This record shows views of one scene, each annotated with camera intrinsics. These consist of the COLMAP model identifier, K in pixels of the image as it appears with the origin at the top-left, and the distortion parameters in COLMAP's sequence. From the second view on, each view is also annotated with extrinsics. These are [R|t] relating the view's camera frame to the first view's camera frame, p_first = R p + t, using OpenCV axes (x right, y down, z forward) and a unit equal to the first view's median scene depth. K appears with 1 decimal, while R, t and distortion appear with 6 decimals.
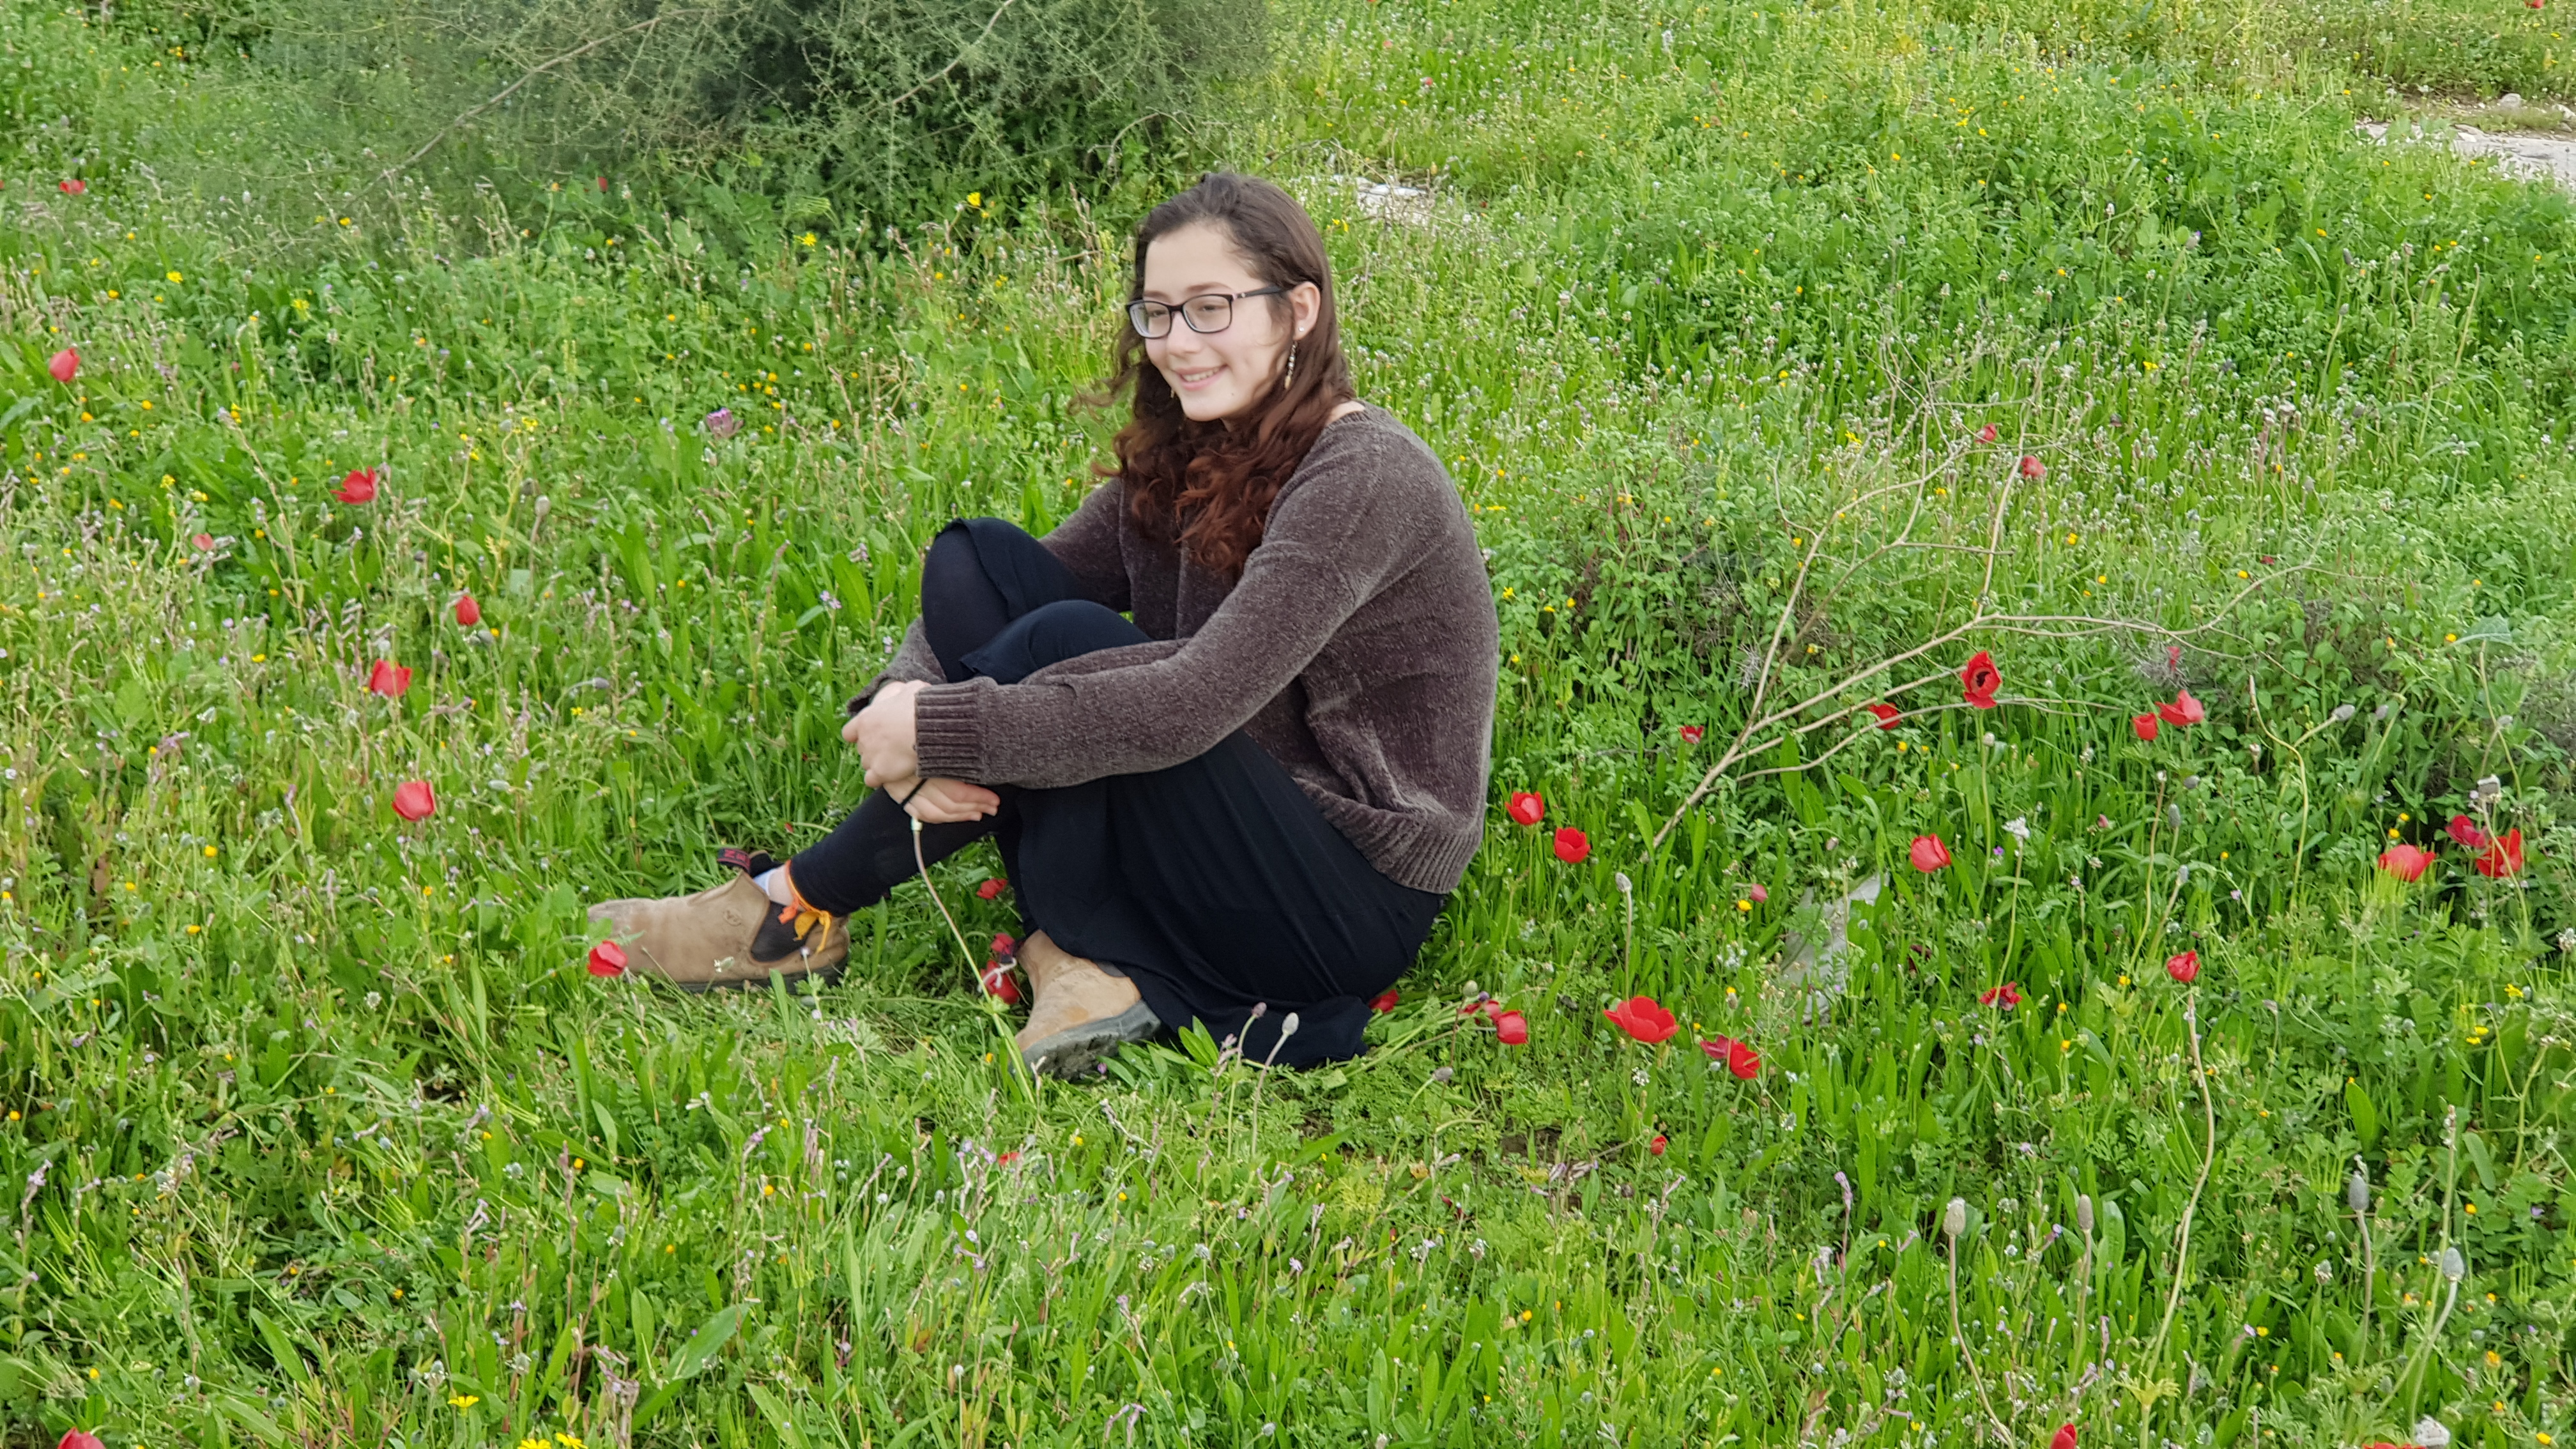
lens RADIAL K [[3838.7, 0, 1289.9], [0, 3838.7, 699.3], [0, 0, 1]] dist [0.137594, -0.395998]
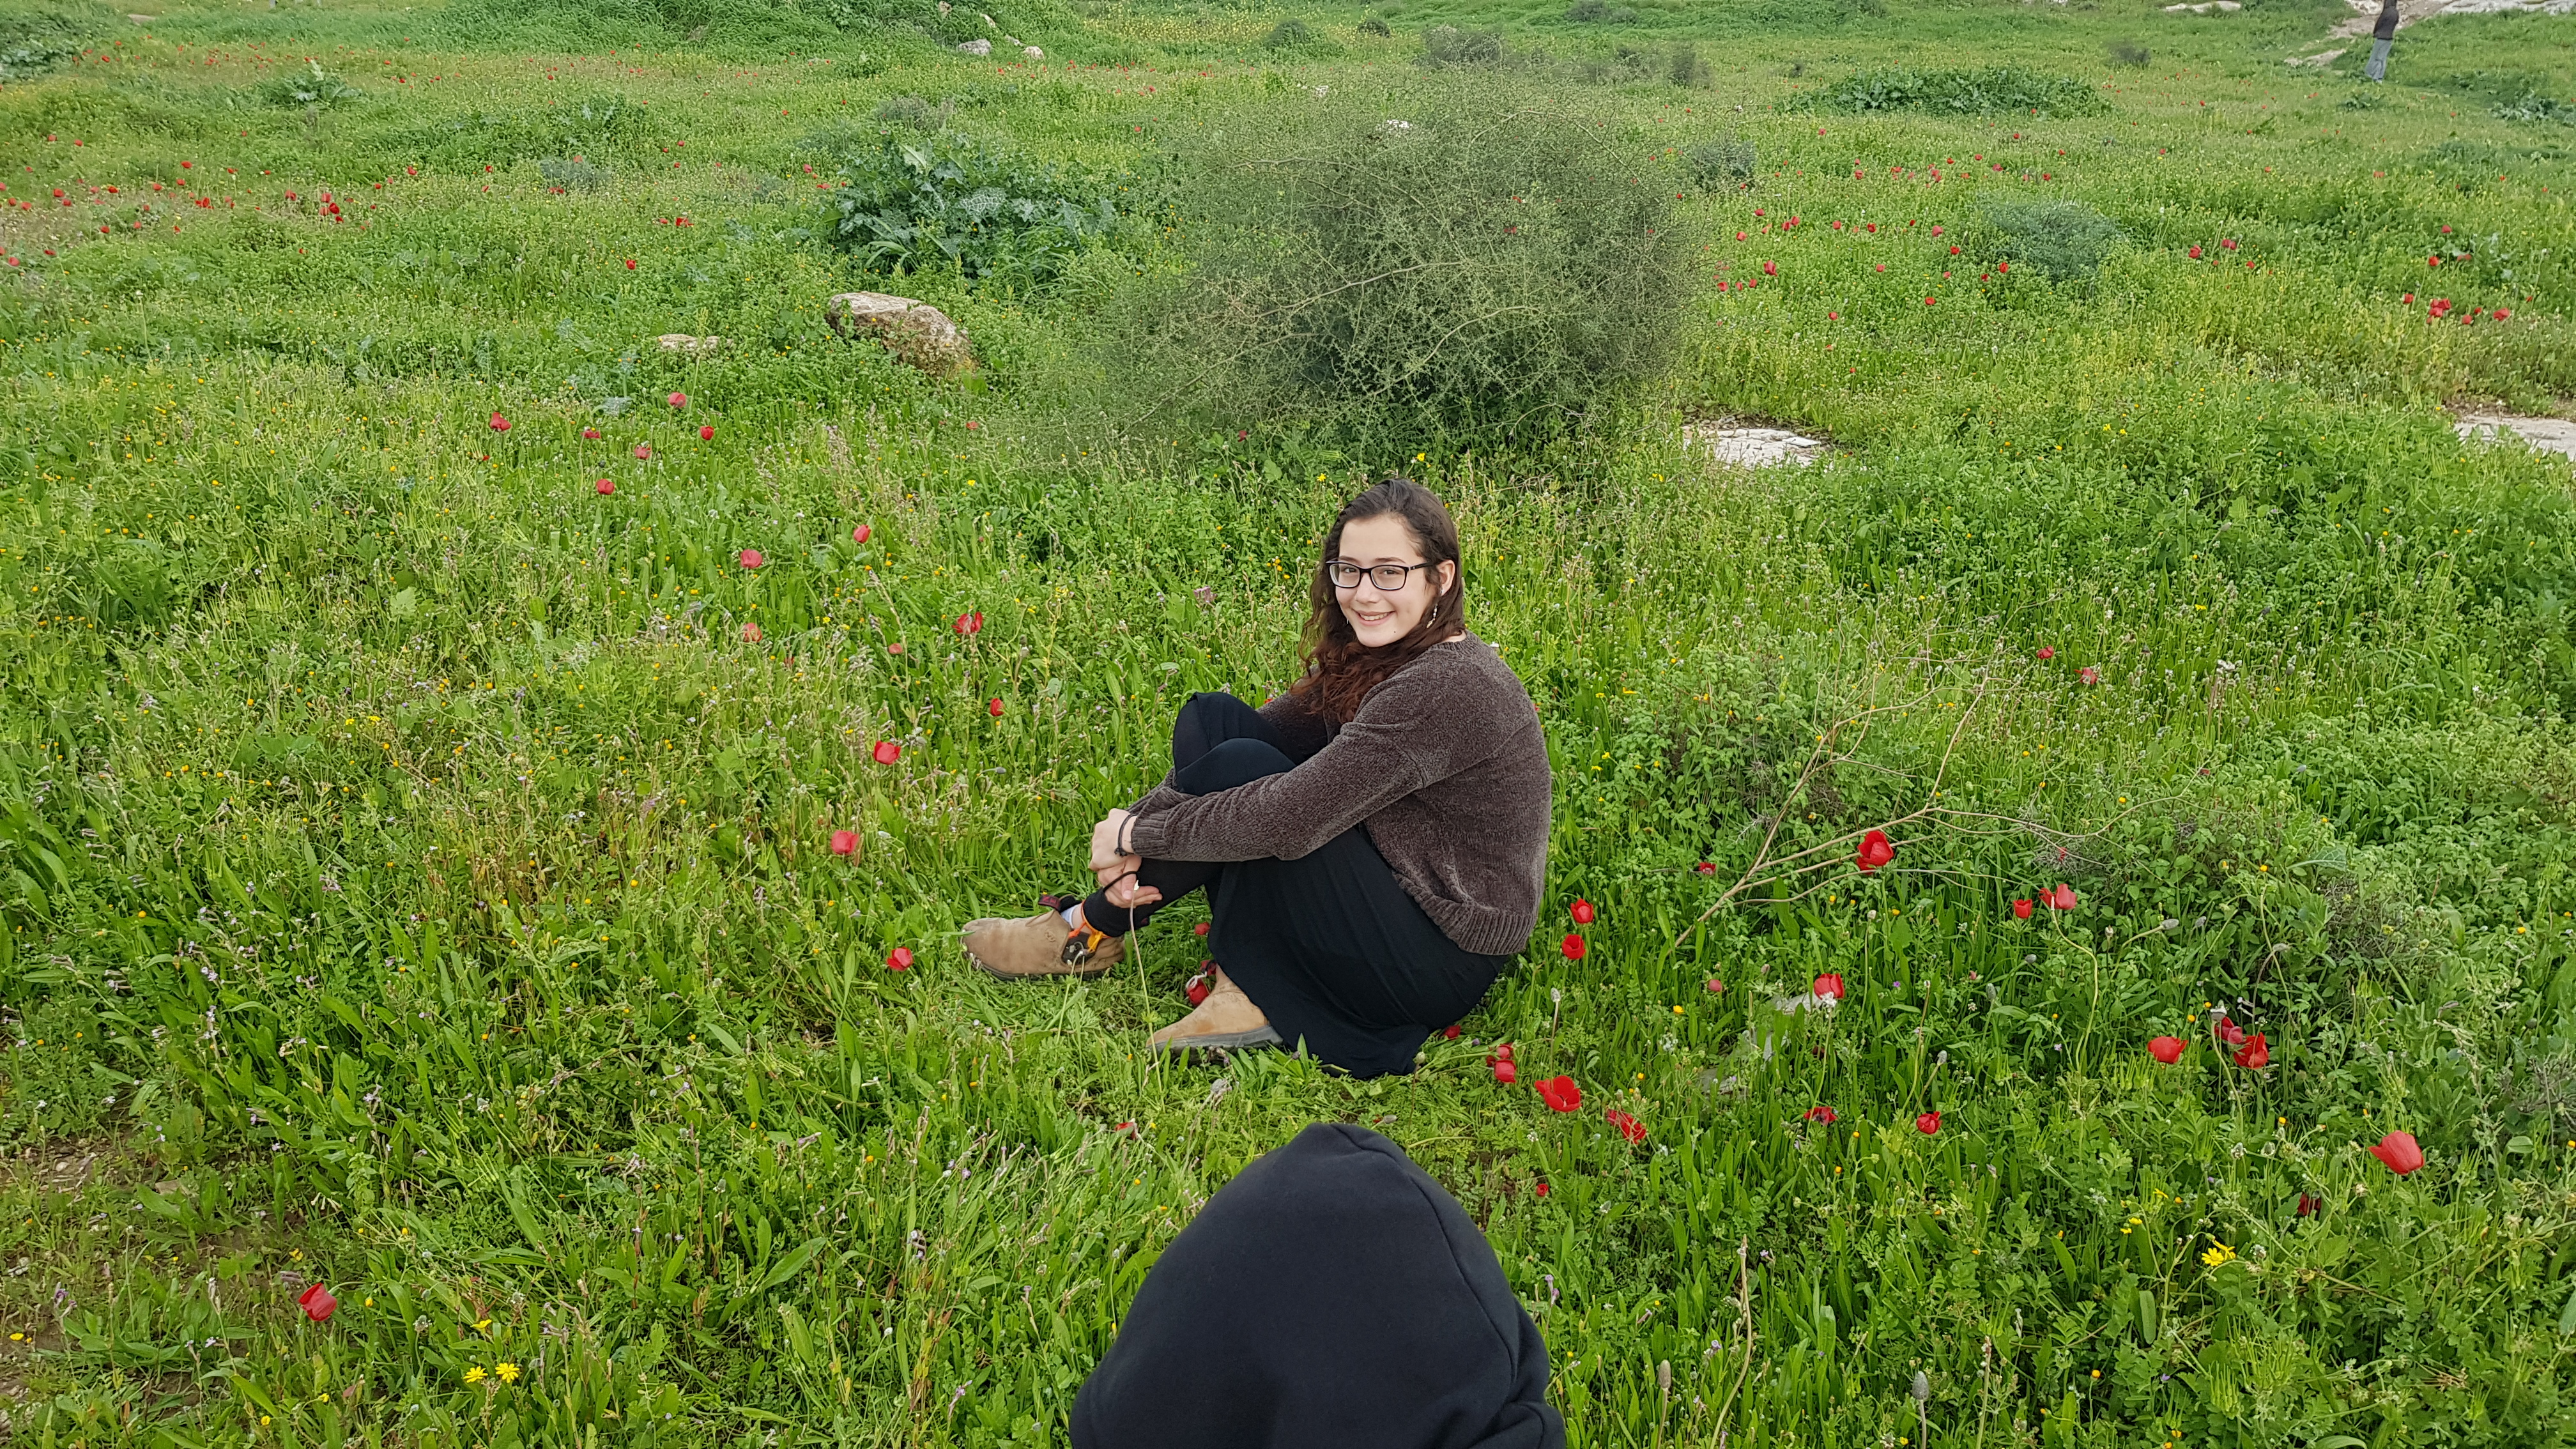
lens RADIAL K [[1982.6, 0, 1293.8], [0, 1982.6, 729.2], [0, 0, 1]] dist [0.081122, -0.121645]
pose [[0.943105, 0.087846, -0.320680, 0.188612], [-0.075182, 0.995829, 0.051686, -0.069286], [0.323883, -0.024637, 0.945776, 0.230806]]
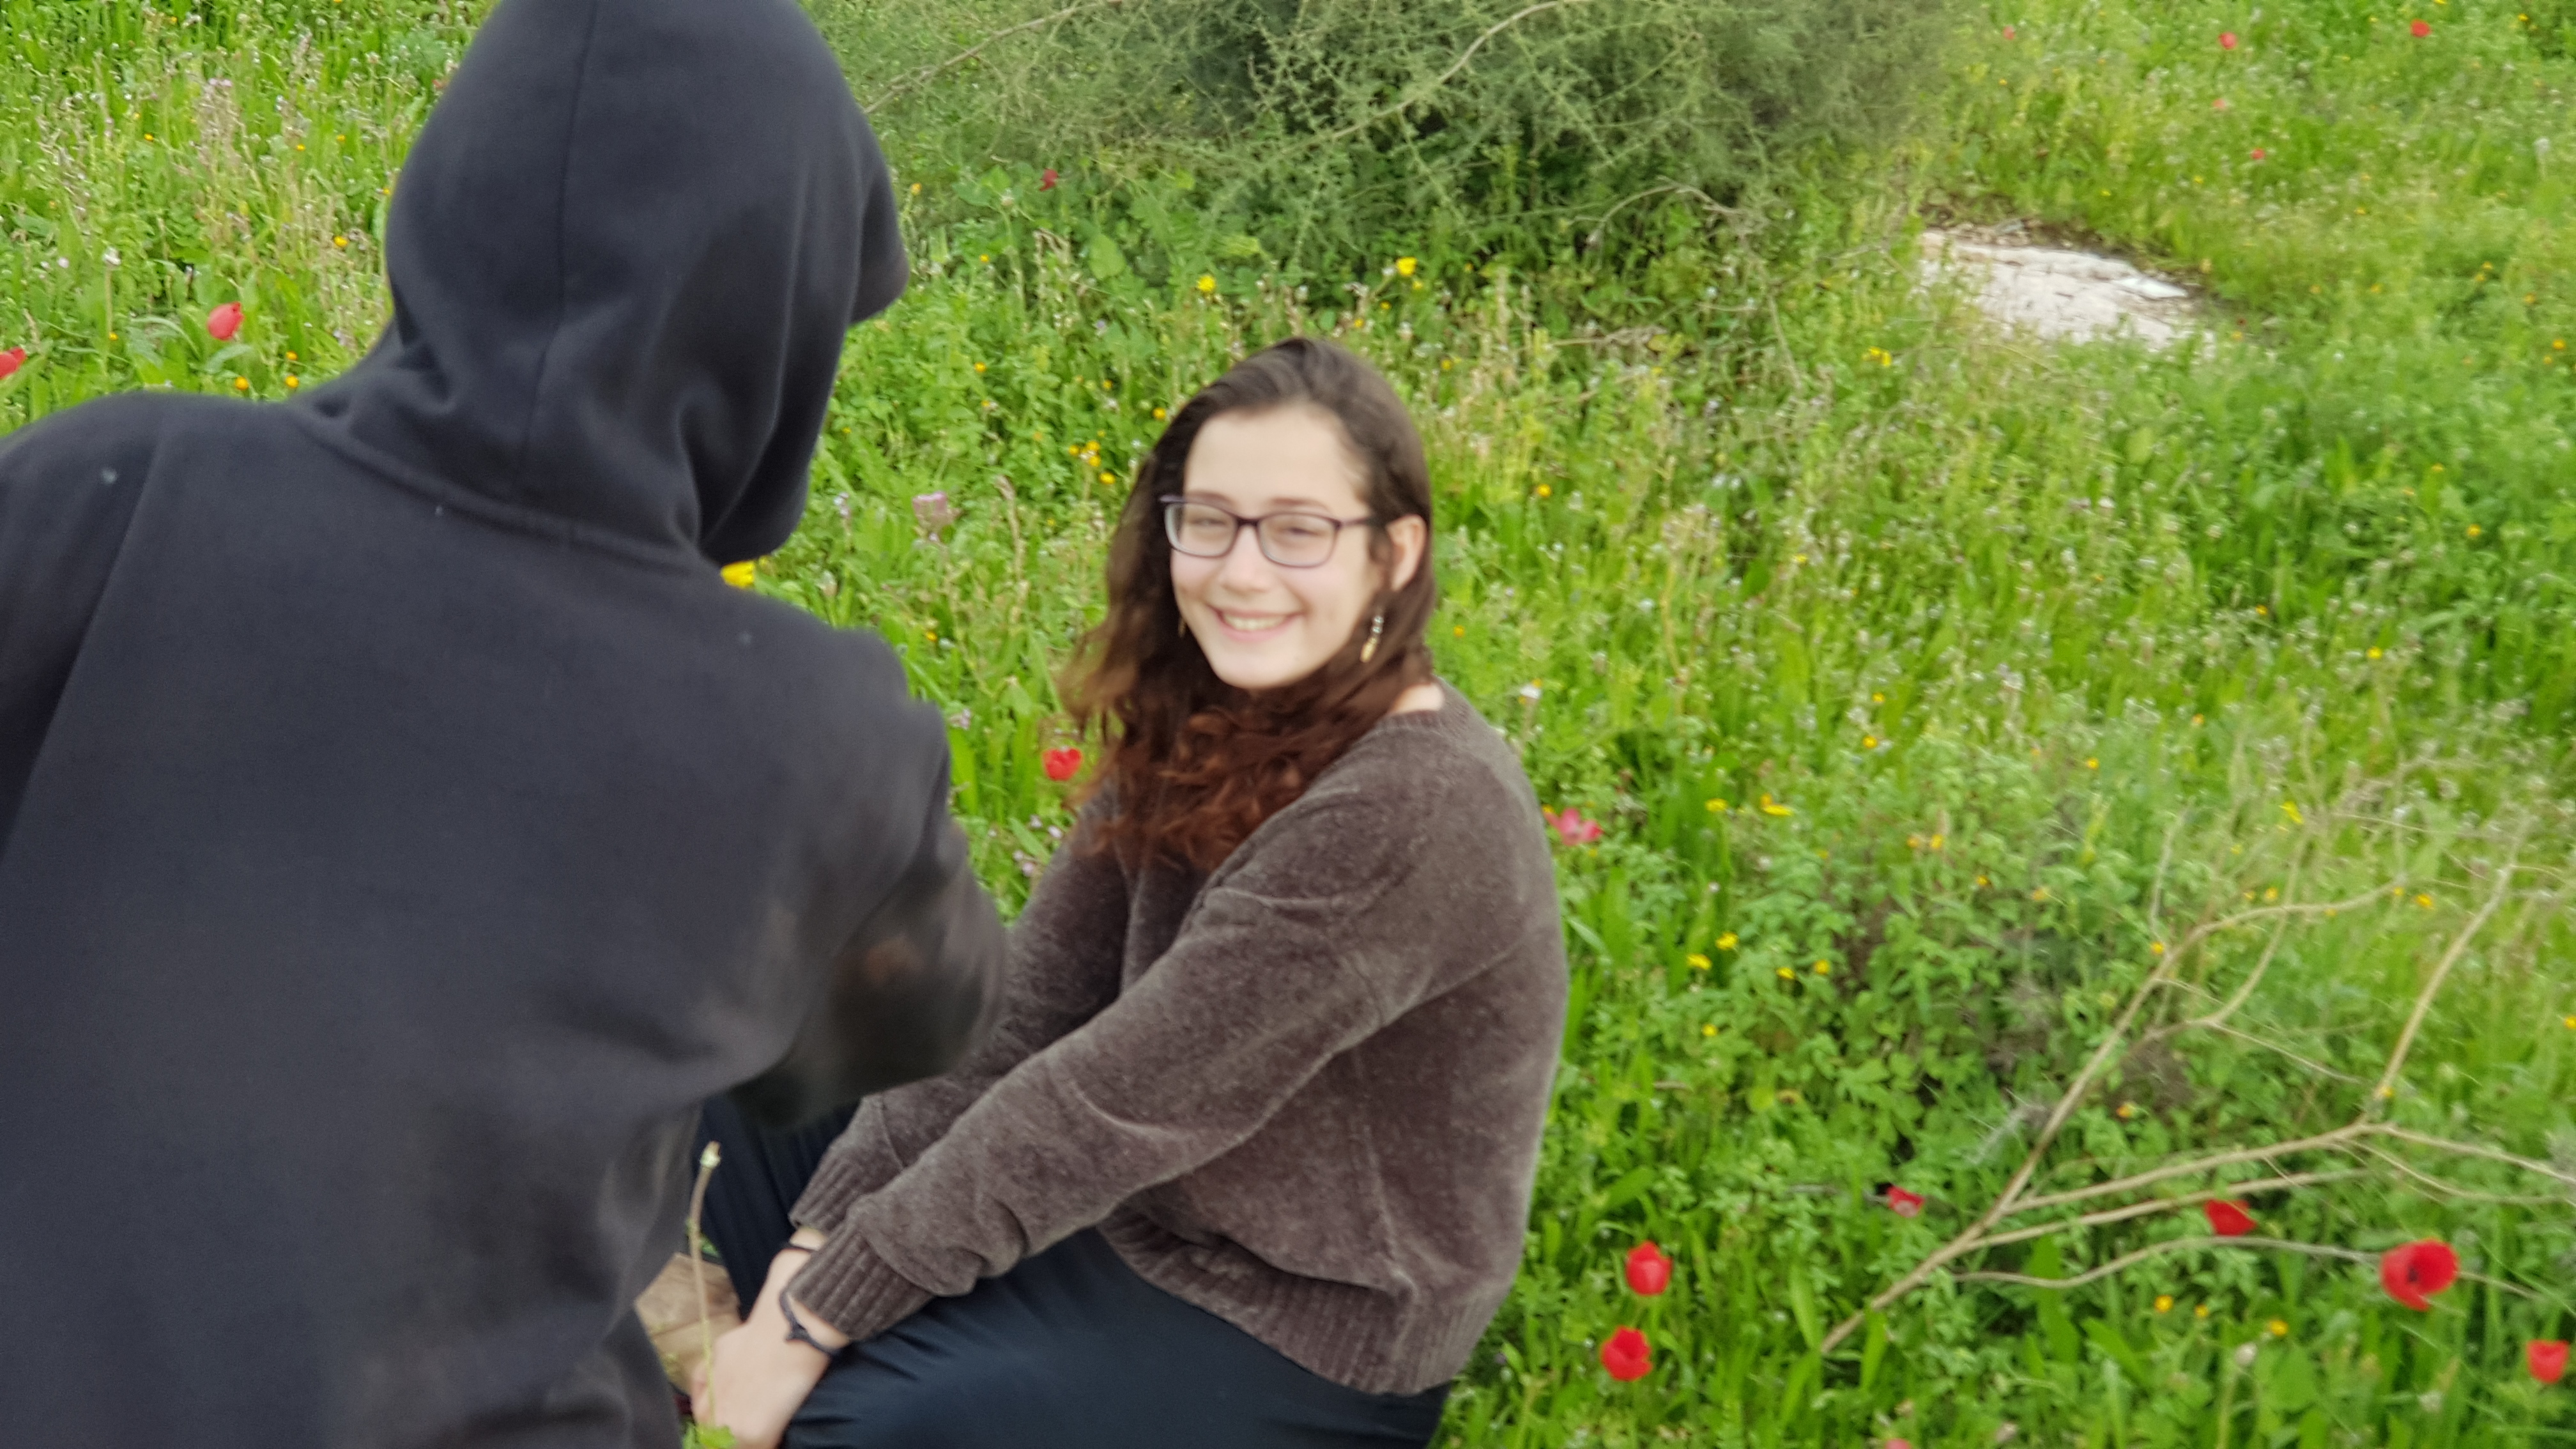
lens RADIAL K [[3719.8, 0, 1276.1], [0, 3719.8, 831.7], [0, 0, 1]] dist [0.098434, -0.076232]
pose [[0.943121, 0.186223, -0.275398, 0.167124], [-0.170277, 0.982066, 0.080943, -0.091418], [0.285533, -0.029445, 0.957916, 0.303936]]
